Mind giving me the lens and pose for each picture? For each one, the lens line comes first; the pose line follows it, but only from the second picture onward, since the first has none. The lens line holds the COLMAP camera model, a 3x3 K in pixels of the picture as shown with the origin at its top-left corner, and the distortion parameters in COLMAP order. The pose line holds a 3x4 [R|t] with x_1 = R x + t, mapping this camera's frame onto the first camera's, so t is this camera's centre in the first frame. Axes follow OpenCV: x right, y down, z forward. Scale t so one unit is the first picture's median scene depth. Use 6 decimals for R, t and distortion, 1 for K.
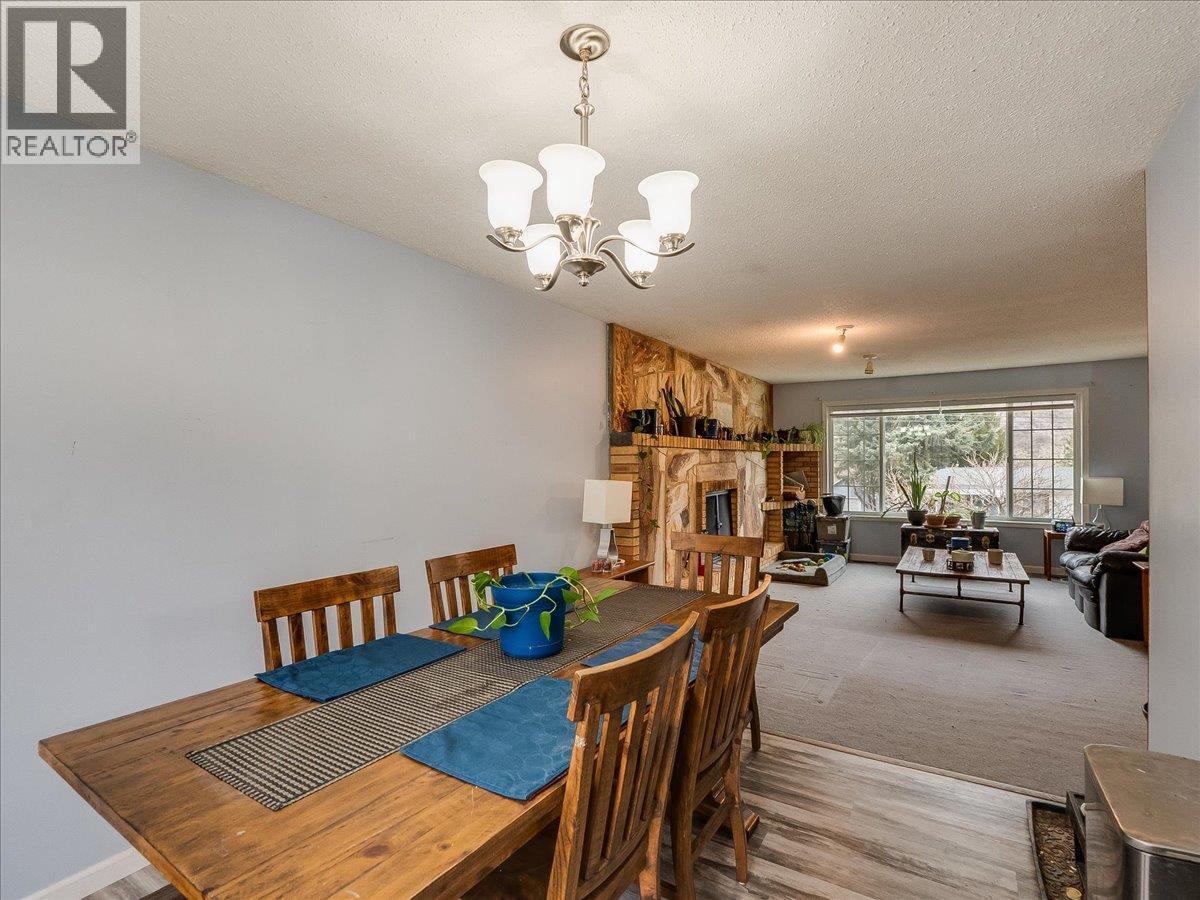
lens RADIAL K [[577.3, 0, 602.6], [0, 577.3, 463.2], [0, 0, 1]] dist [-0.001744, -0.000471]
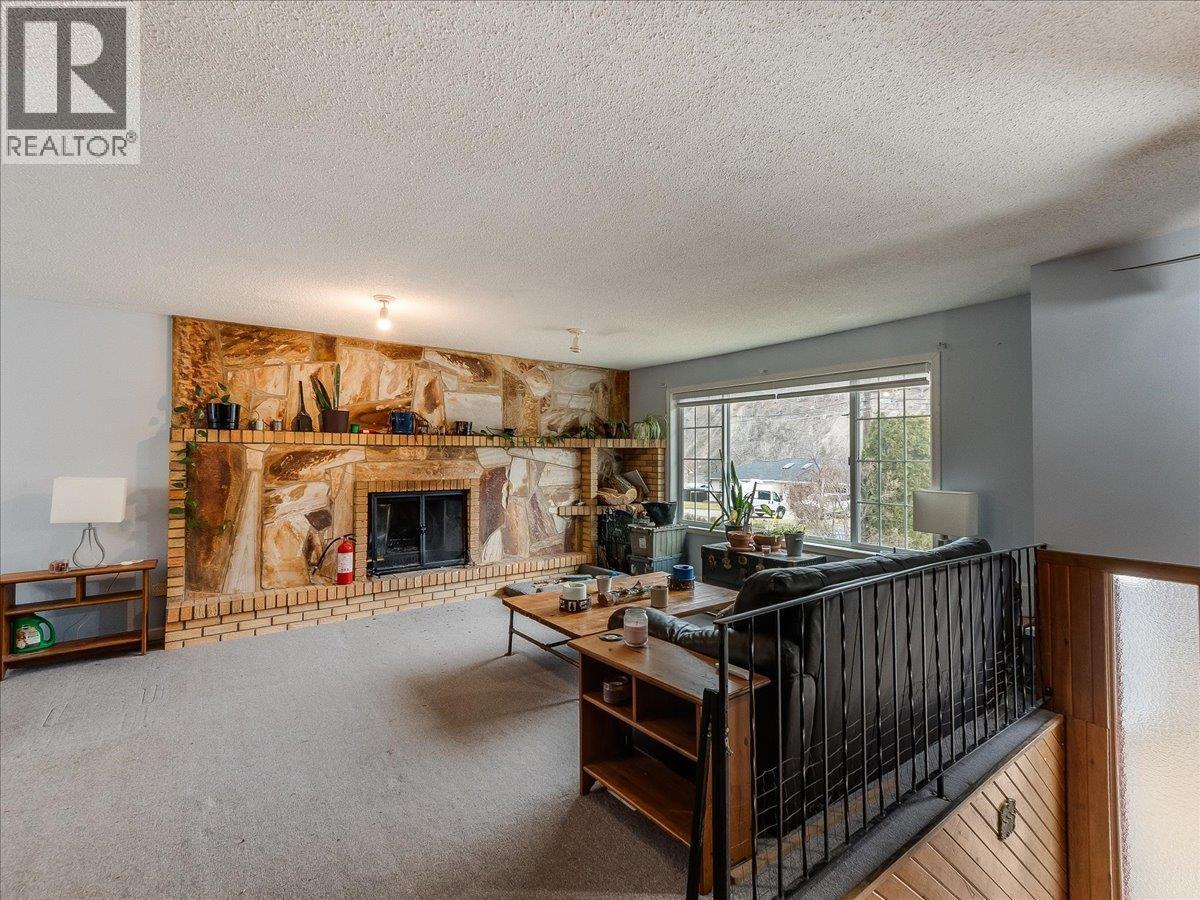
lens RADIAL K [[547.8, 0, 600.4], [0, 547.8, 448.2], [0, 0, 1]] dist [0.022377, -0.000201]
pose [[0.928500, 0.003057, -0.371321, 0.759246], [-0.009488, 0.999835, -0.015495, -0.008937], [0.371212, 0.017910, 0.928375, 0.296590]]
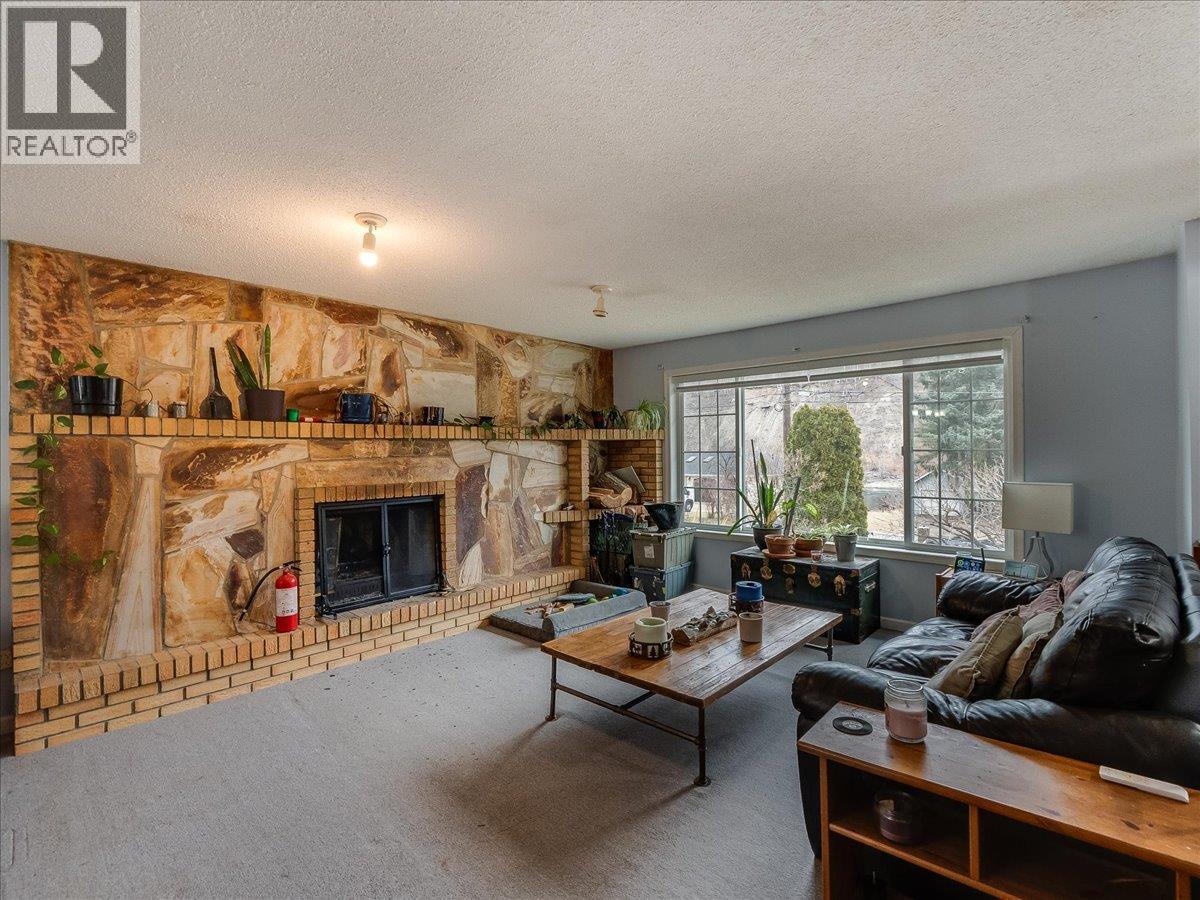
lens RADIAL K [[562.1, 0, 599.2], [0, 562.1, 453.1], [0, 0, 1]] dist [-0.006240, -0.000897]
pose [[0.980994, -0.004275, -0.193991, 0.564776], [0.004494, 0.999990, 0.000691, -0.005786], [0.193986, -0.001550, 0.981003, 0.387671]]
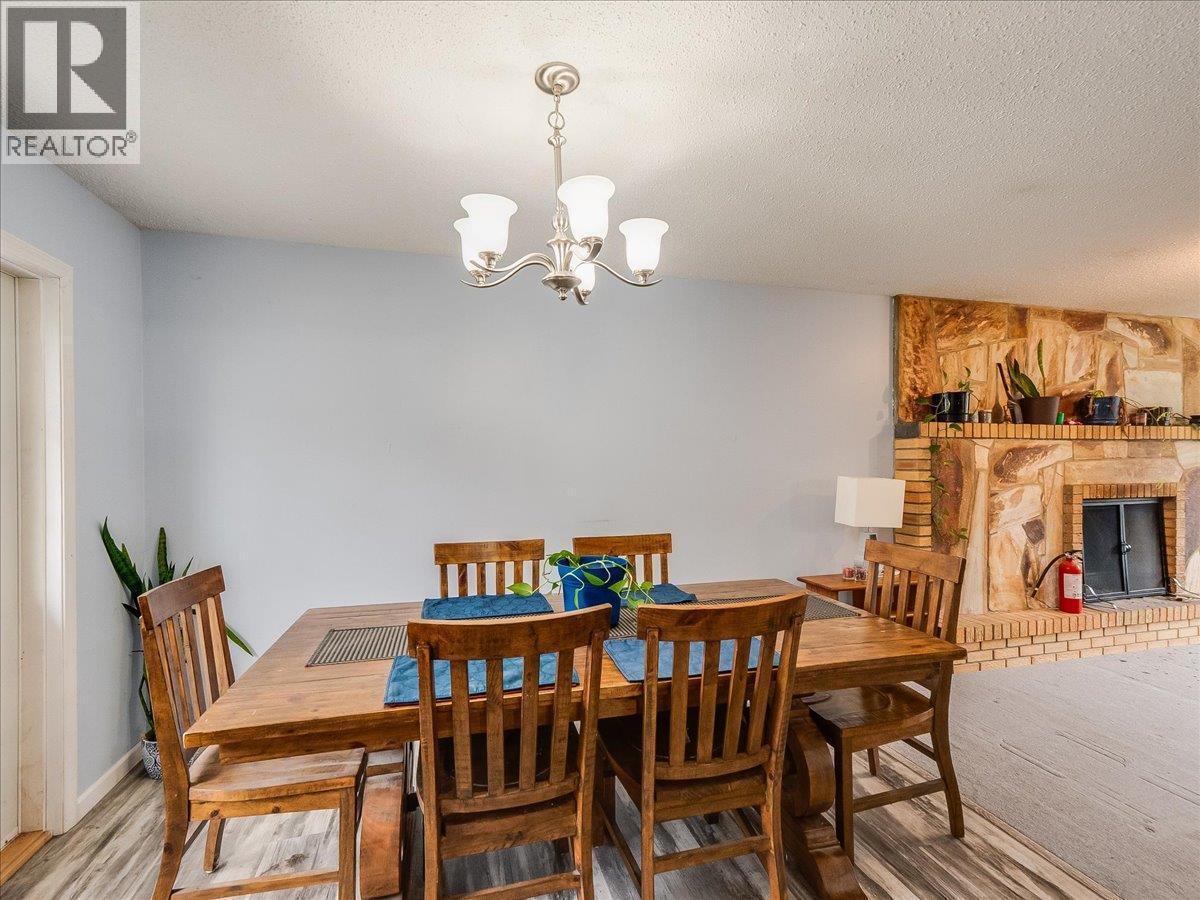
lens RADIAL K [[557.6, 0, 594.2], [0, 557.6, 460.9], [0, 0, 1]] dist [0.018798, 0.000014]
pose [[0.744158, 0.008908, -0.667944, 0.176659], [-0.004080, 0.999953, 0.008790, -0.001229], [0.667991, -0.003816, 0.744159, 0.055955]]
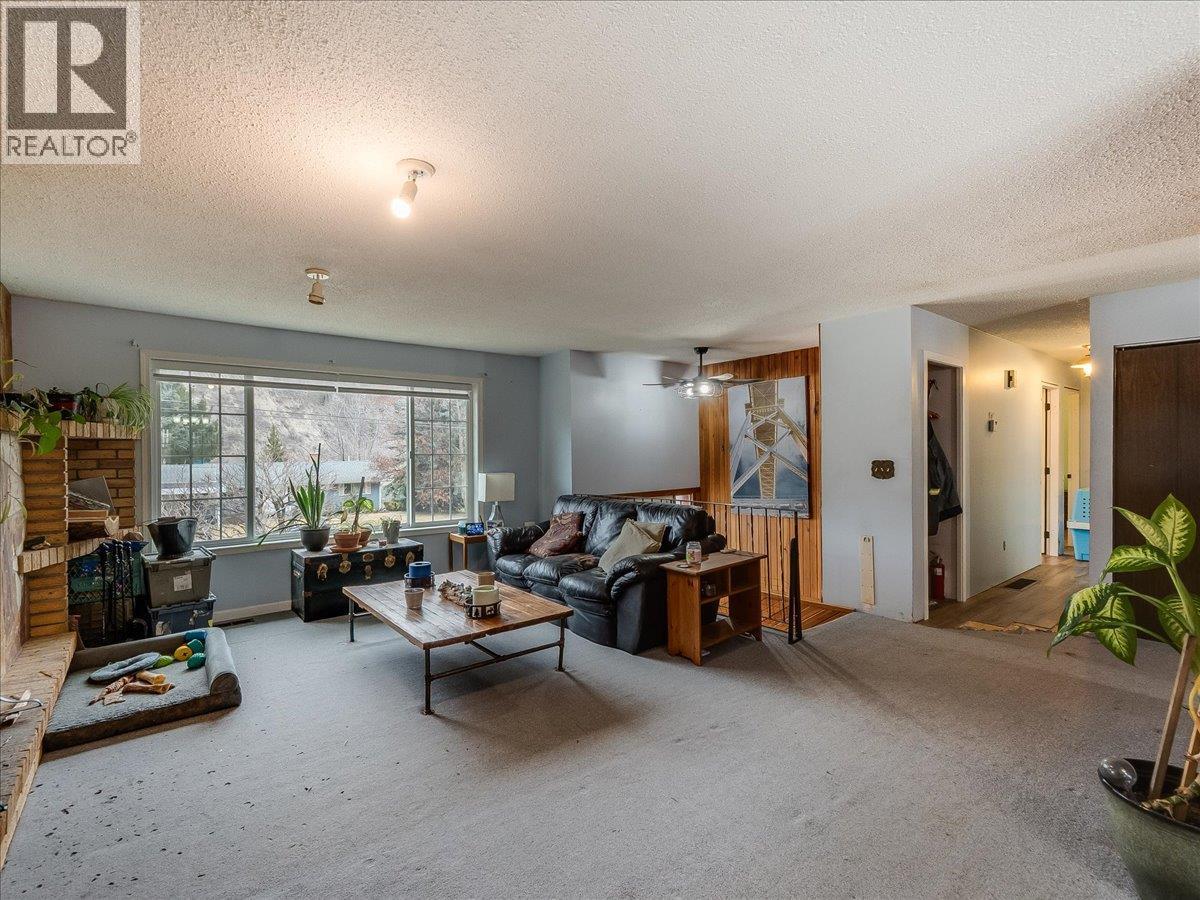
lens RADIAL K [[562.1, 0, 599.2], [0, 562.1, 453.1], [0, 0, 1]] dist [-0.006240, -0.000897]
pose [[0.328896, 0.002805, 0.944362, 0.031615], [0.008580, 0.999945, -0.005959, -0.001185], [-0.944327, 0.010062, 0.328854, 0.541674]]
